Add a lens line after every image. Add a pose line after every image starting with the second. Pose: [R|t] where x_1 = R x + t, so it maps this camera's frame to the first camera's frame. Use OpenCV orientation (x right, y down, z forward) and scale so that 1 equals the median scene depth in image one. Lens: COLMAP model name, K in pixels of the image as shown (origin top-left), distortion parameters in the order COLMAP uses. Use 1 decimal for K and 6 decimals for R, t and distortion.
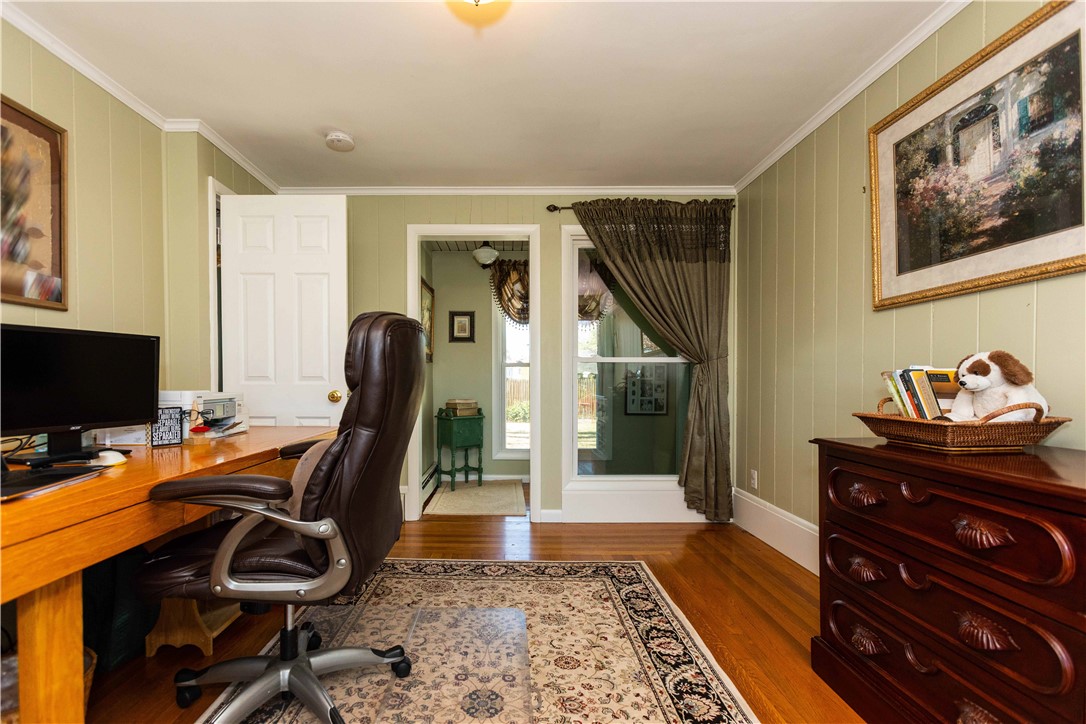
lens RADIAL K [[503.8, 0, 497.1], [0, 503.8, 387.9], [0, 0, 1]] dist [-0.012150, 0.004240]
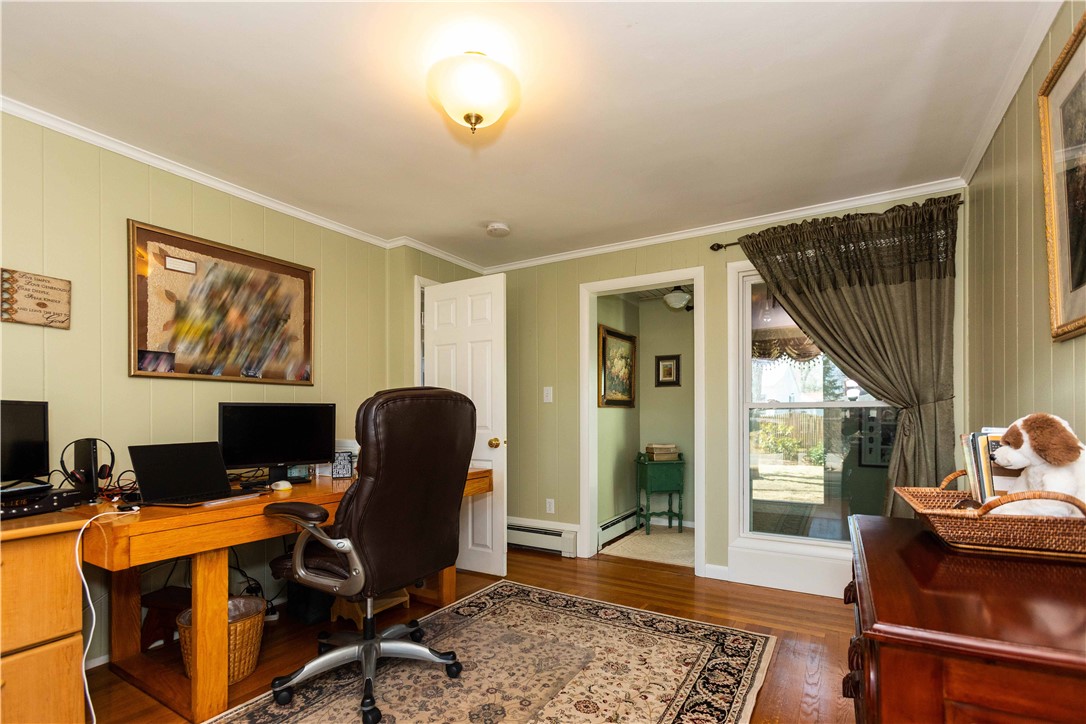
lens RADIAL K [[503.8, 0, 535.4], [0, 503.8, 412.8], [0, 0, 1]] dist [-0.012150, 0.004240]
pose [[0.861010, -0.008991, -0.508509, 0.398859], [-0.001759, 0.999785, -0.020654, -0.031651], [0.508585, 0.018678, 0.860809, 0.019044]]
